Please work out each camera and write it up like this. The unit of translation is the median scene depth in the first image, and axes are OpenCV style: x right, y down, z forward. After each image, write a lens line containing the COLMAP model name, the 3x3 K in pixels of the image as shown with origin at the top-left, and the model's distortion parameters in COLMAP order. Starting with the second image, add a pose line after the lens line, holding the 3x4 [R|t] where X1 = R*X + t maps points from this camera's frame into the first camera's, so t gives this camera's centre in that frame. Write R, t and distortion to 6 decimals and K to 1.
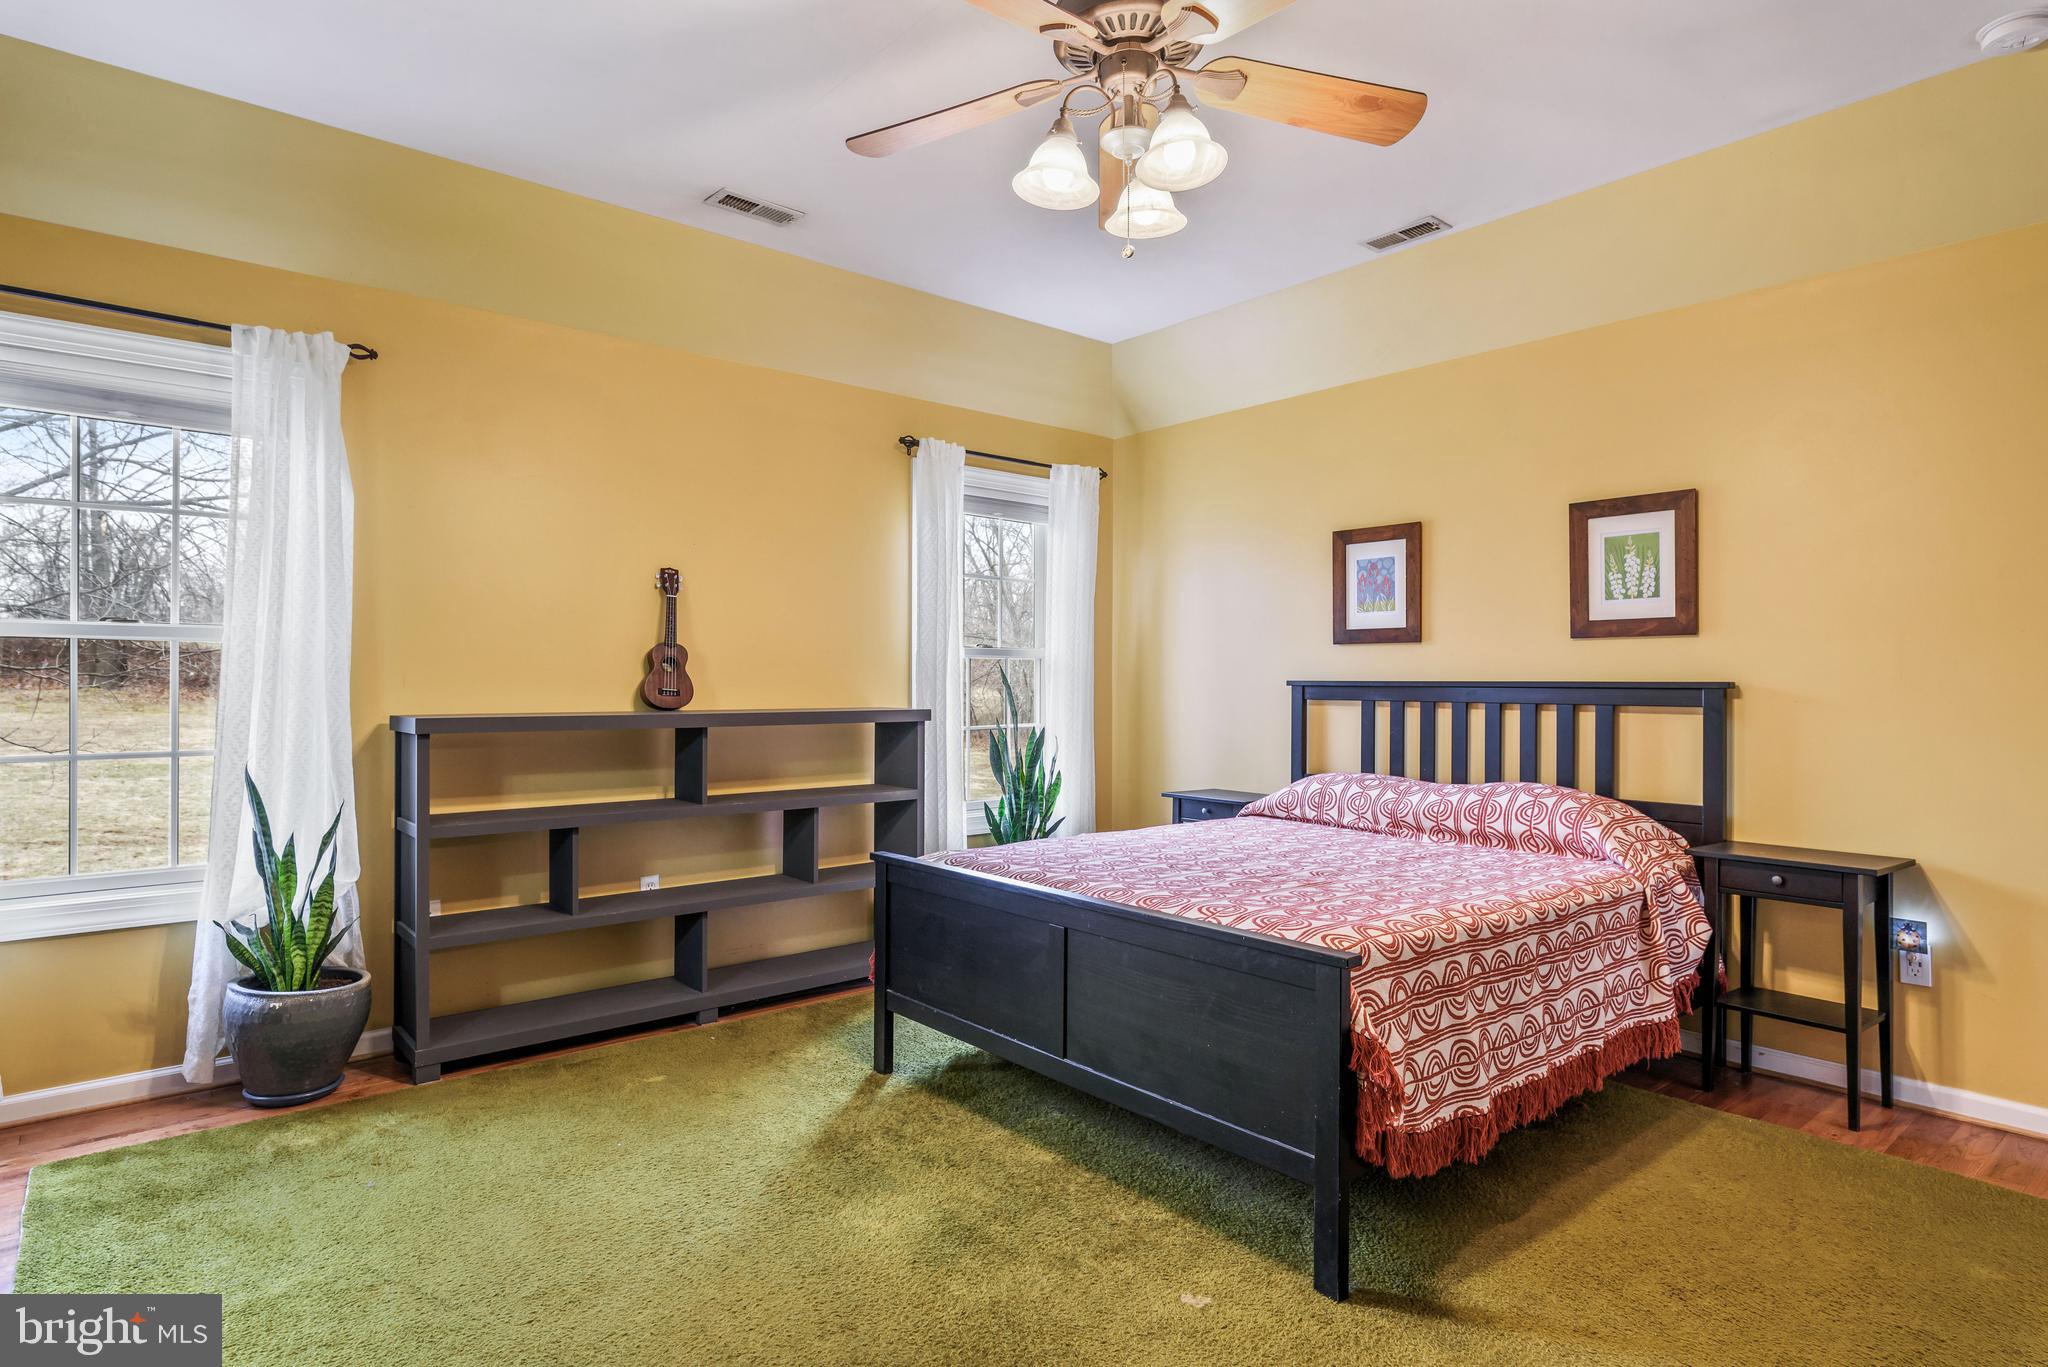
lens RADIAL K [[1097.9, 0, 1013.3], [0, 1097.9, 677.6], [0, 0, 1]] dist [-0.000605, -0.005705]
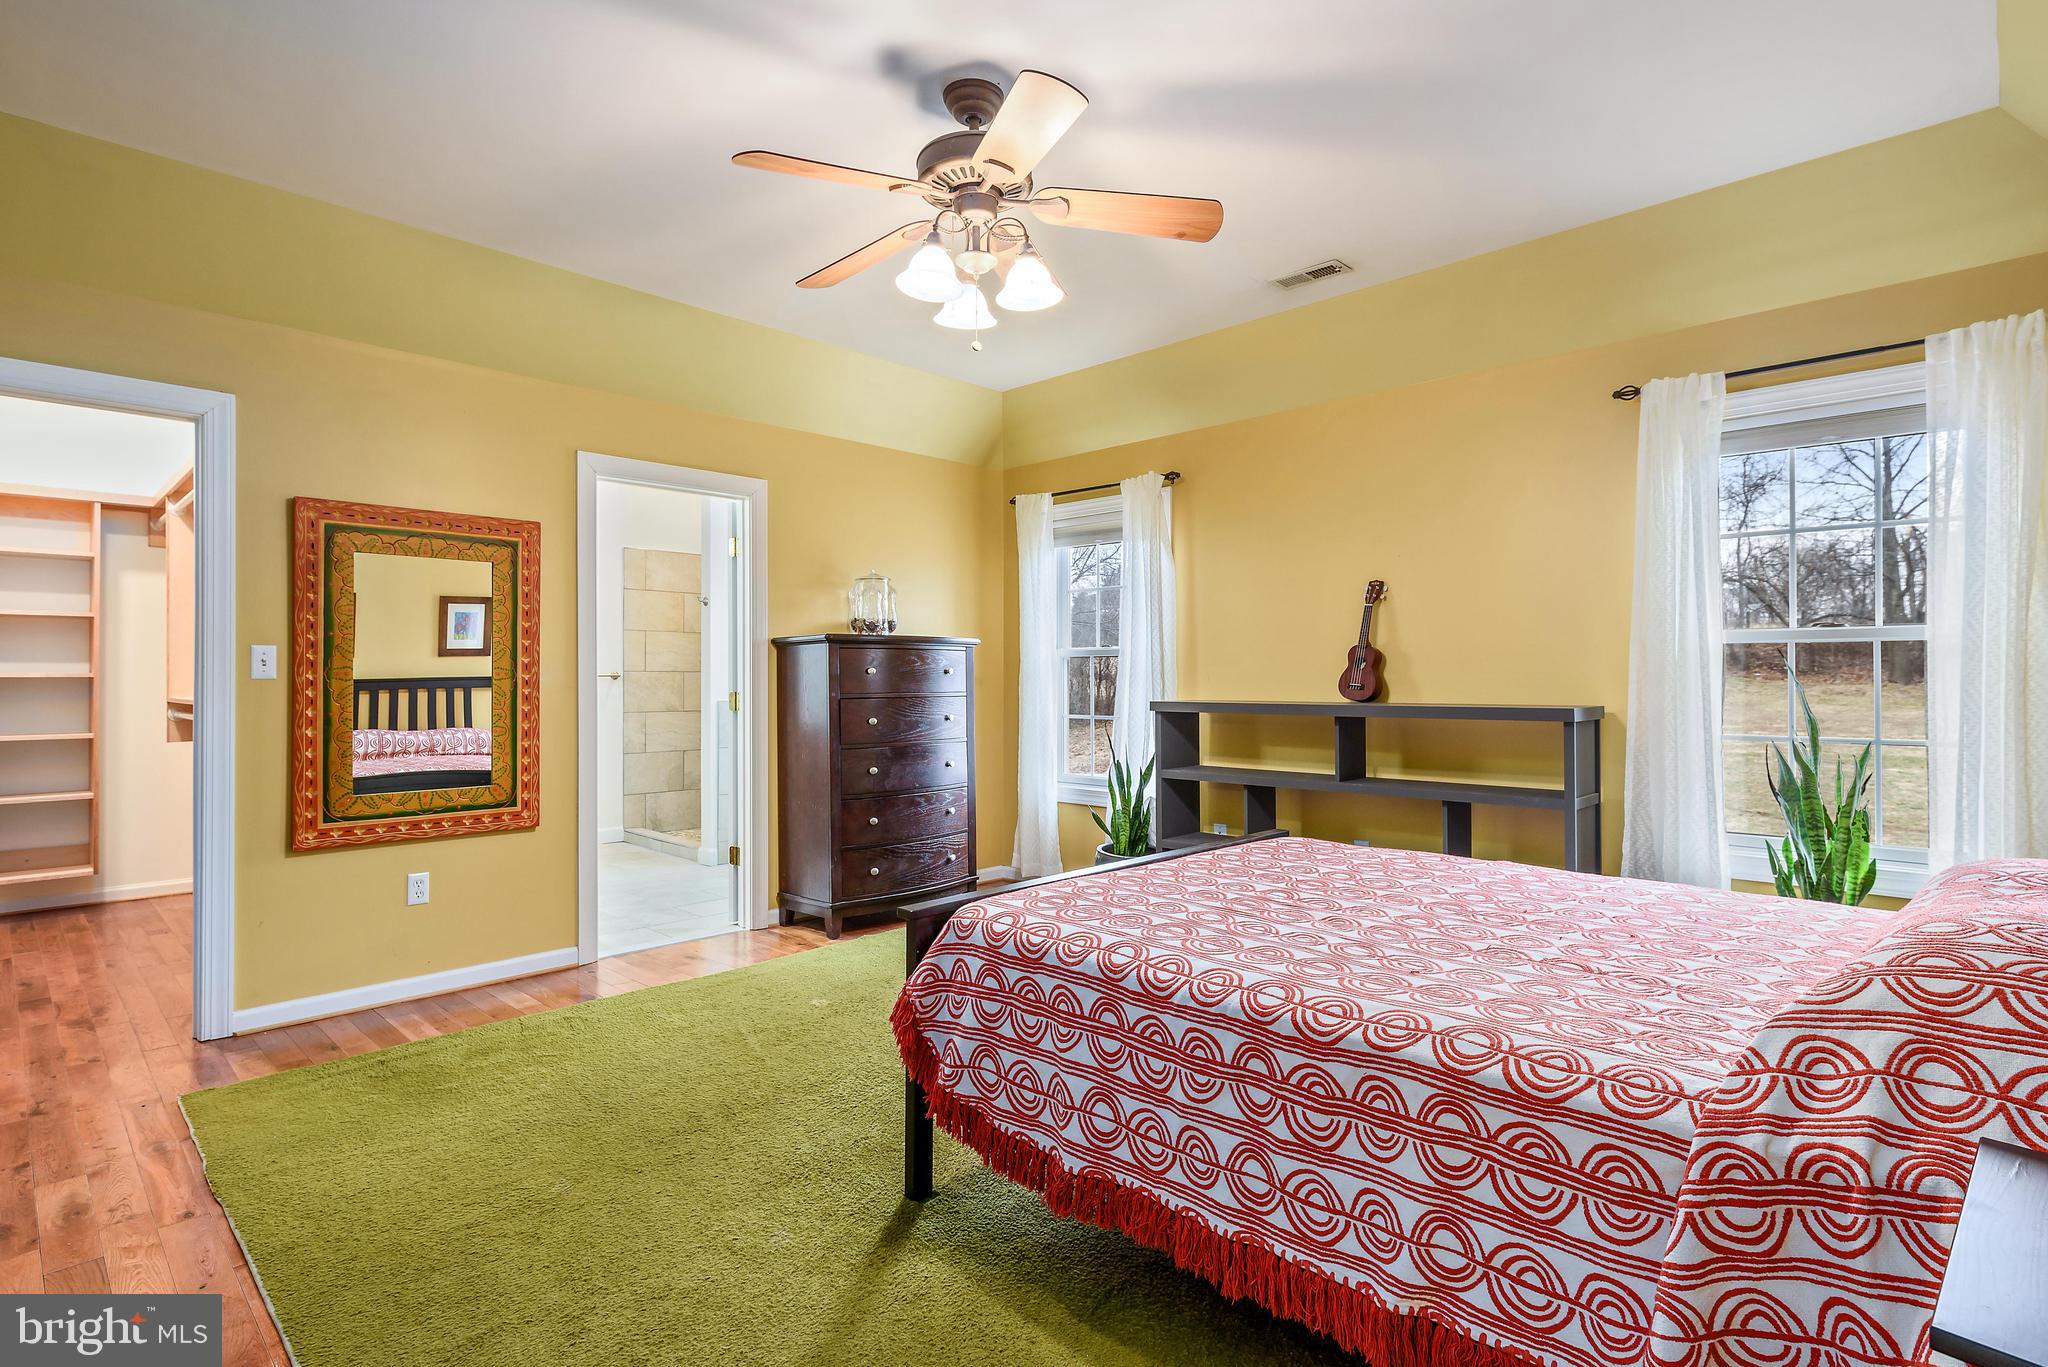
lens RADIAL K [[1021.9, 0, 1028.3], [0, 1021.9, 673.0], [0, 0, 1]] dist [0.001070, 0.001034]
pose [[0.100664, -0.008032, -0.994888, 0.733220], [0.004349, 0.999961, -0.007632, 0.005381], [0.994911, -0.003559, 0.100695, 0.528226]]
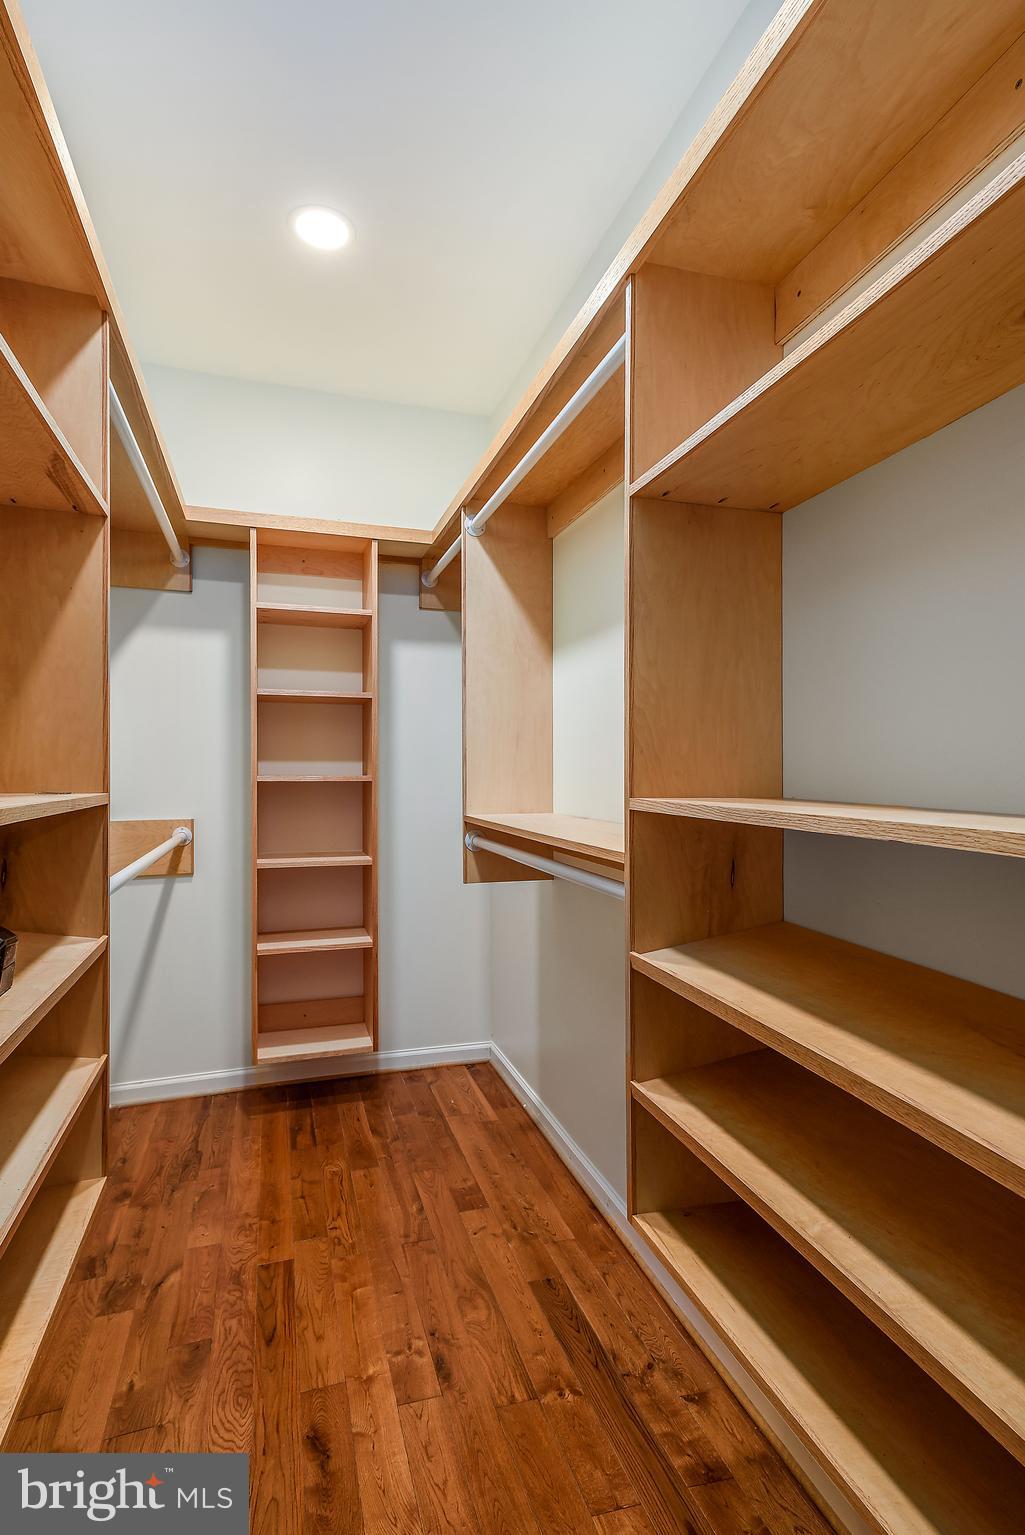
lens RADIAL K [[754.7, 0, 508.2], [0, 754.7, 770.7], [0, 0, 1]] dist [-0.005589, 0.001732]
pose [[-0.385340, -0.000597, -0.922775, 0.595135], [0.003465, 0.999992, -0.002094, 0.002299], [0.922768, -0.004004, -0.385334, 0.415974]]
